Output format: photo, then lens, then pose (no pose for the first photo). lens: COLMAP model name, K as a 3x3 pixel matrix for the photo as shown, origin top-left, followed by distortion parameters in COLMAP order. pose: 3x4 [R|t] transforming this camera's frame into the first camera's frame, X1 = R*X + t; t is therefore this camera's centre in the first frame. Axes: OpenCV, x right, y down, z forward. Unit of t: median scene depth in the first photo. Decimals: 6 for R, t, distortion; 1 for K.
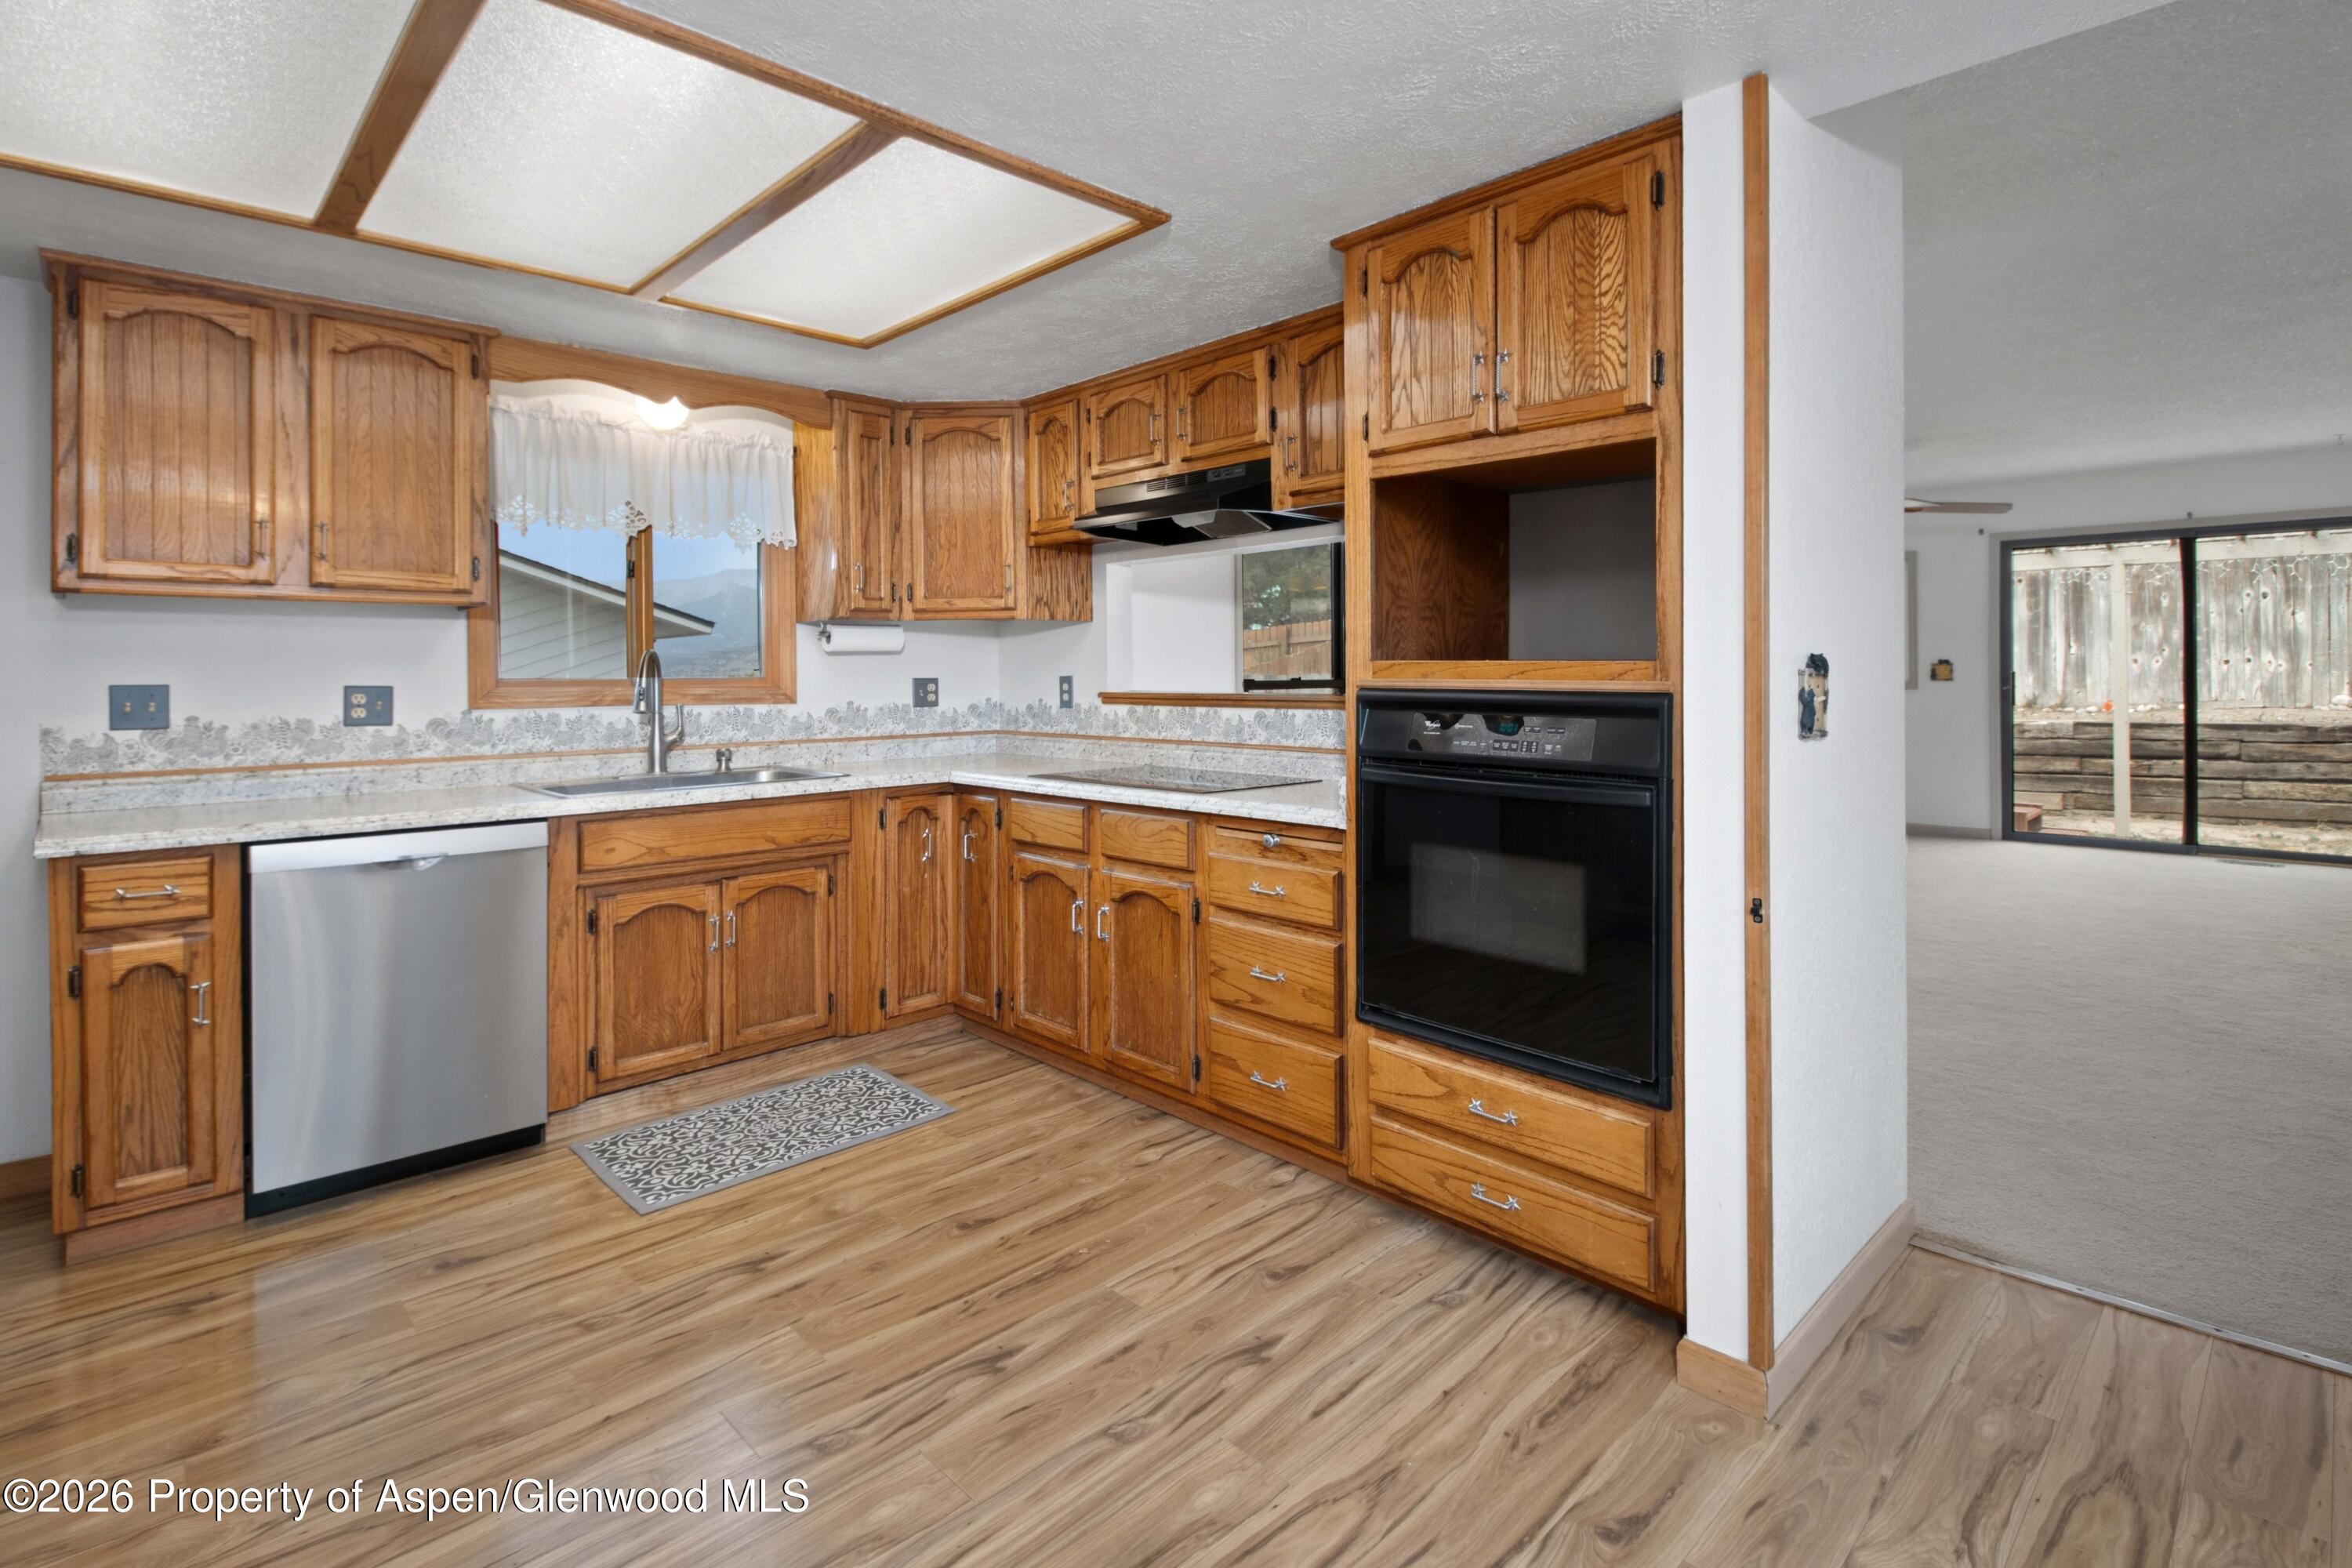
lens RADIAL K [[1109.5, 0, 1164.5], [0, 1109.5, 665.4], [0, 0, 1]] dist [-0.013276, -0.001208]
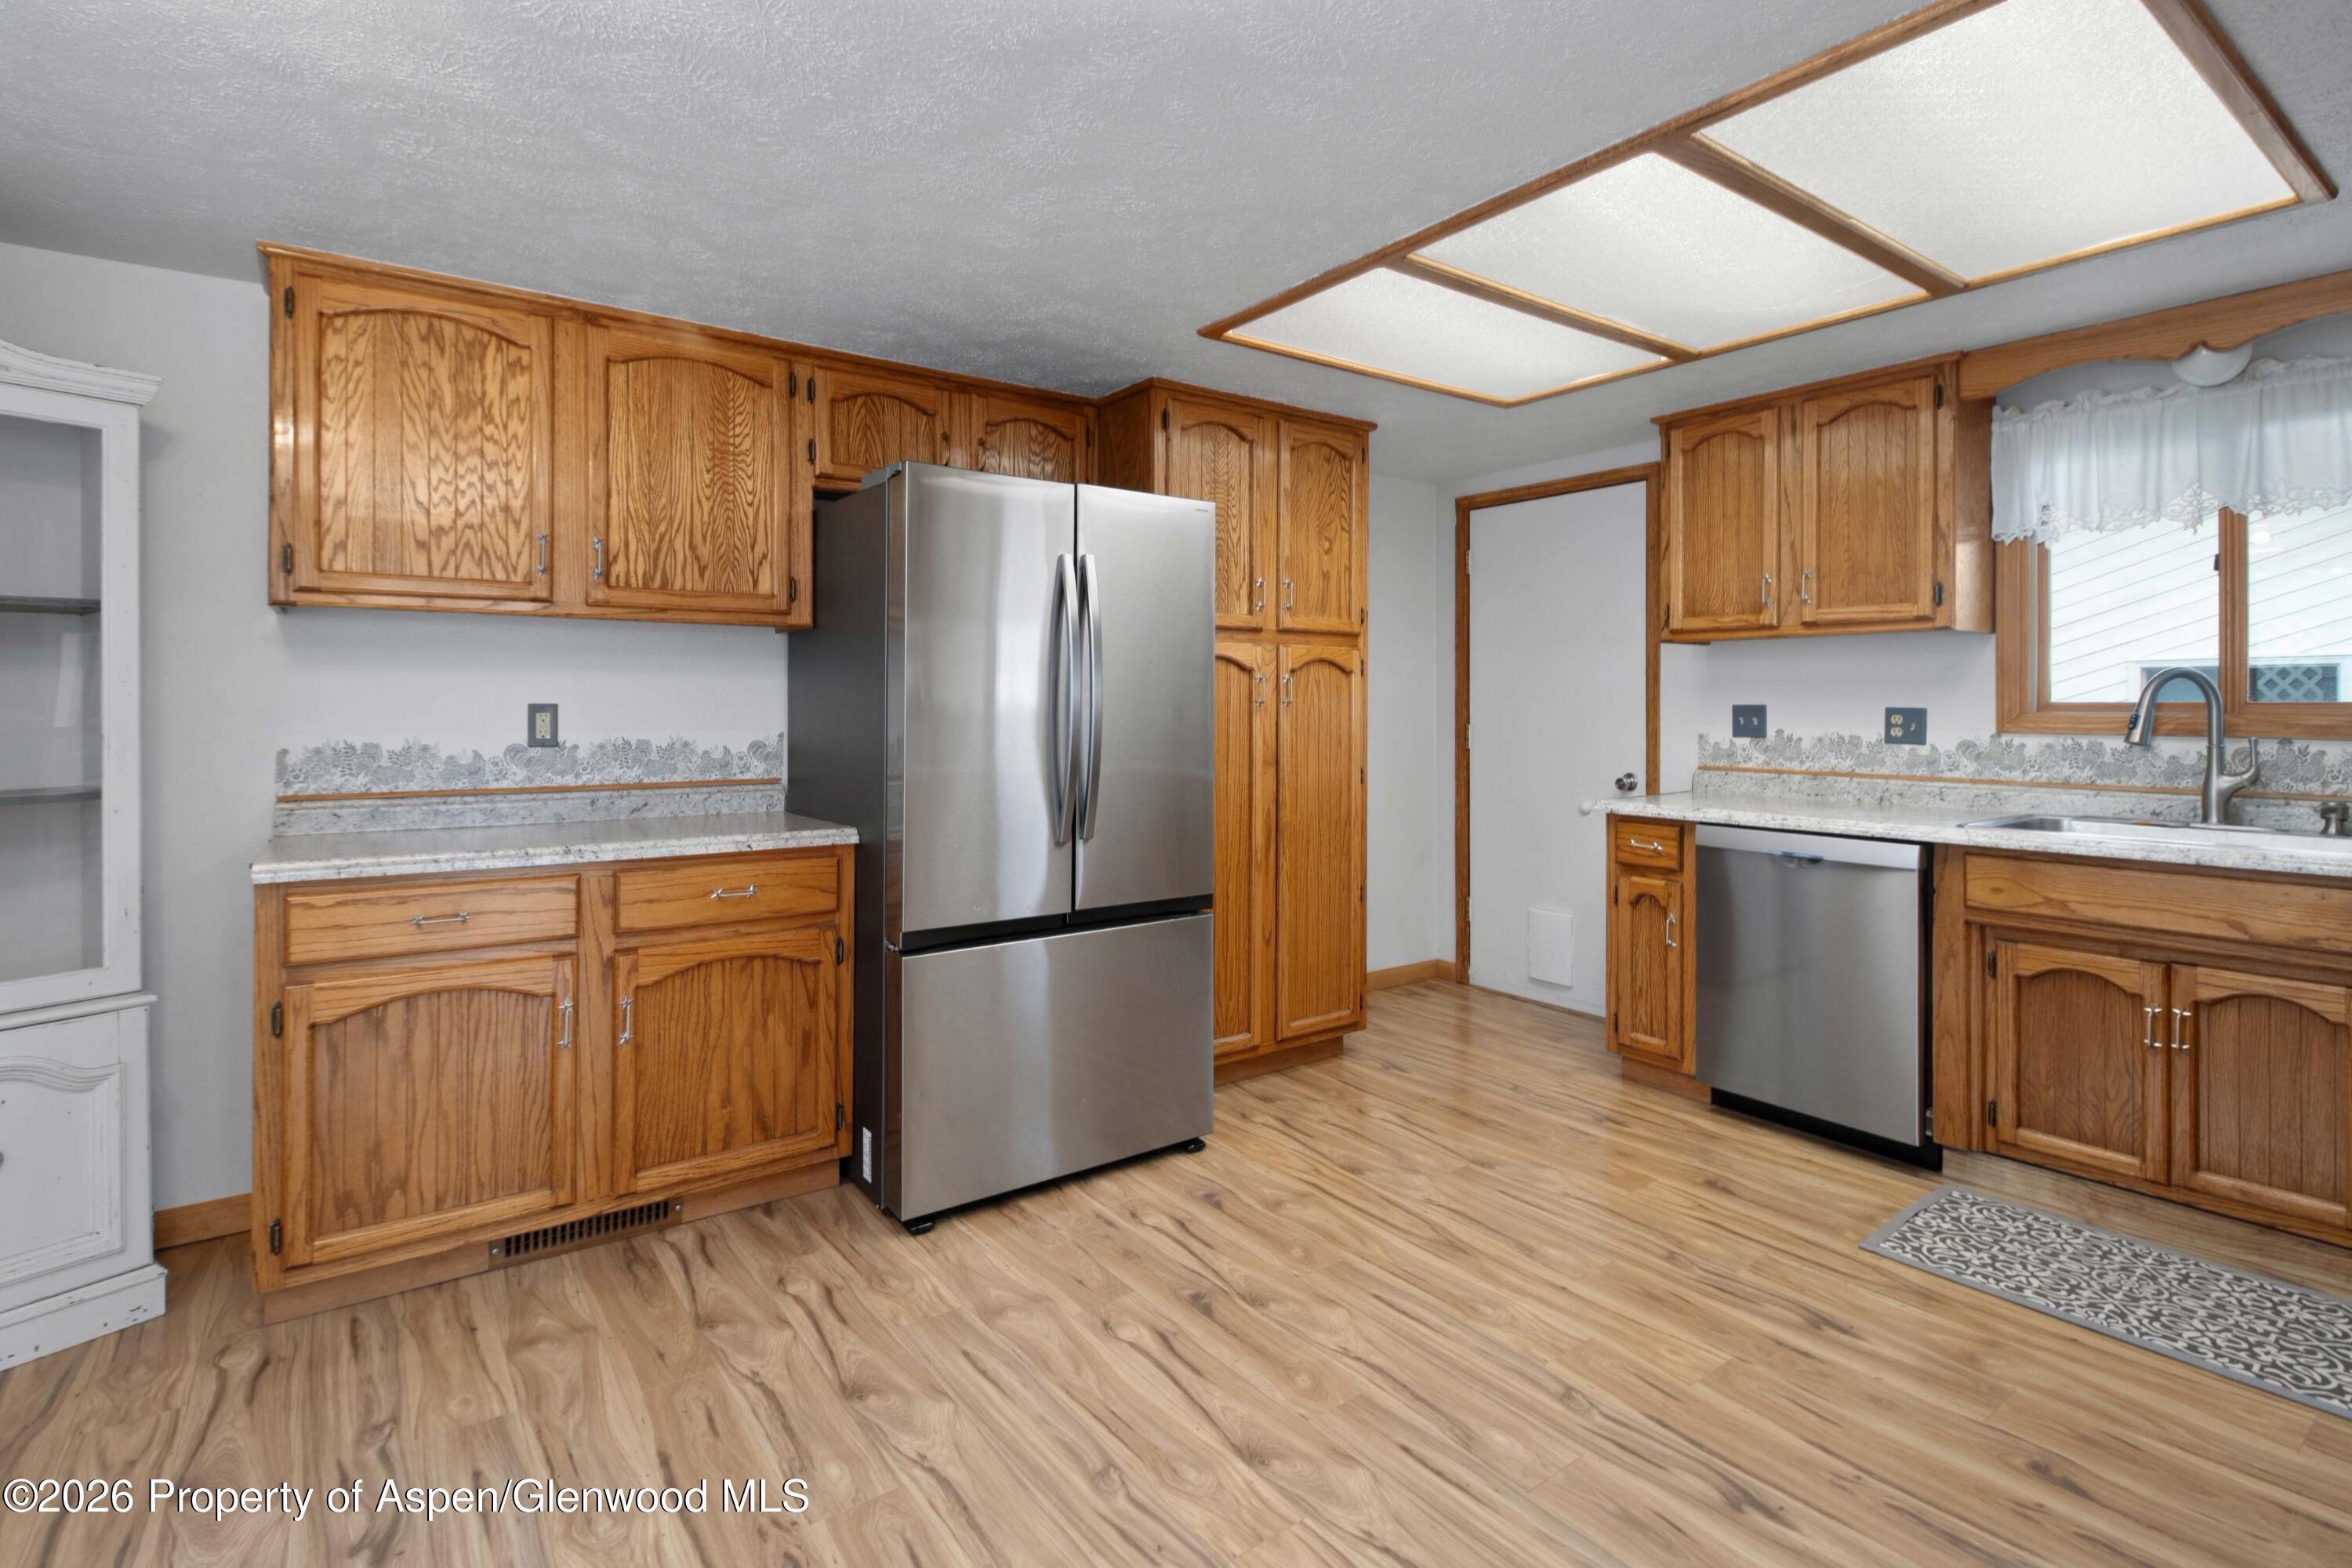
lens RADIAL K [[1109.5, 0, 1164.5], [0, 1109.5, 665.4], [0, 0, 1]] dist [-0.013276, -0.001208]
pose [[-0.140883, -0.028015, -0.989630, 0.513031], [0.004546, 0.999571, -0.028944, 0.005034], [0.990016, -0.008577, -0.140695, 0.454619]]
